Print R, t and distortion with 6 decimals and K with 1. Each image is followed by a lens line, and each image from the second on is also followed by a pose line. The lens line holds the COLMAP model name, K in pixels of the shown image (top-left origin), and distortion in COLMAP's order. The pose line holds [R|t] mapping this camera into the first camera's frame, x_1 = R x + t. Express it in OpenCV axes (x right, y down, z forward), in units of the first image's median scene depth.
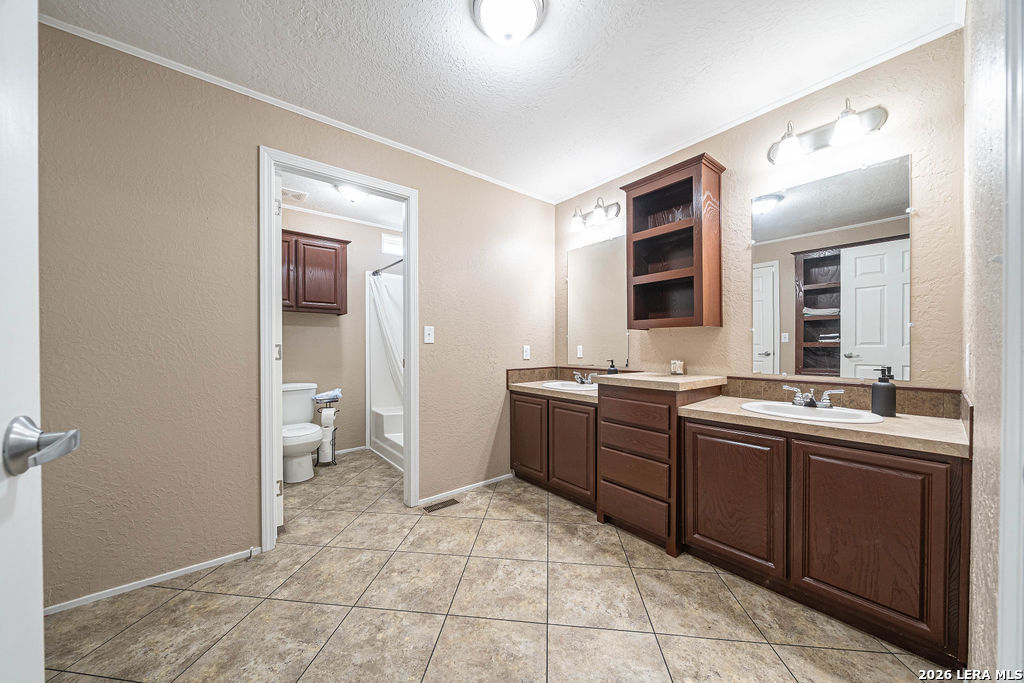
lens RADIAL K [[361.2, 0, 507.3], [0, 361.2, 350.6], [0, 0, 1]] dist [-0.006353, -0.000081]
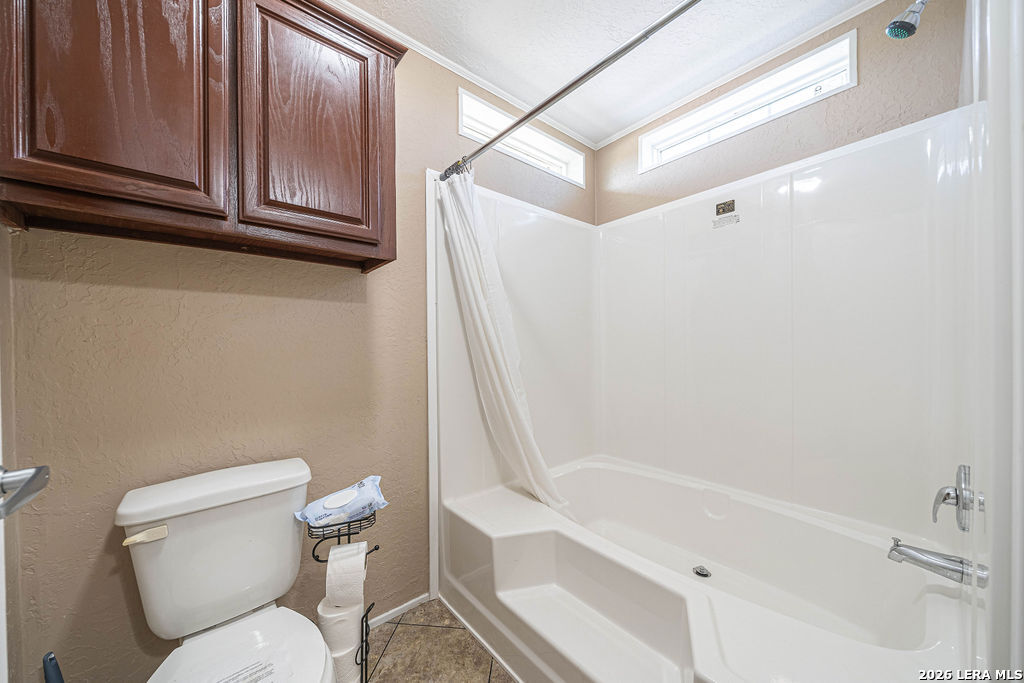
lens RADIAL K [[361.2, 0, 507.3], [0, 361.2, 350.6], [0, 0, 1]] dist [-0.006353, -0.000081]
pose [[0.999823, -0.005931, 0.017852, -0.342921], [0.005878, 0.999978, 0.003020, -0.014381], [-0.017870, -0.002915, 0.999836, 0.649895]]
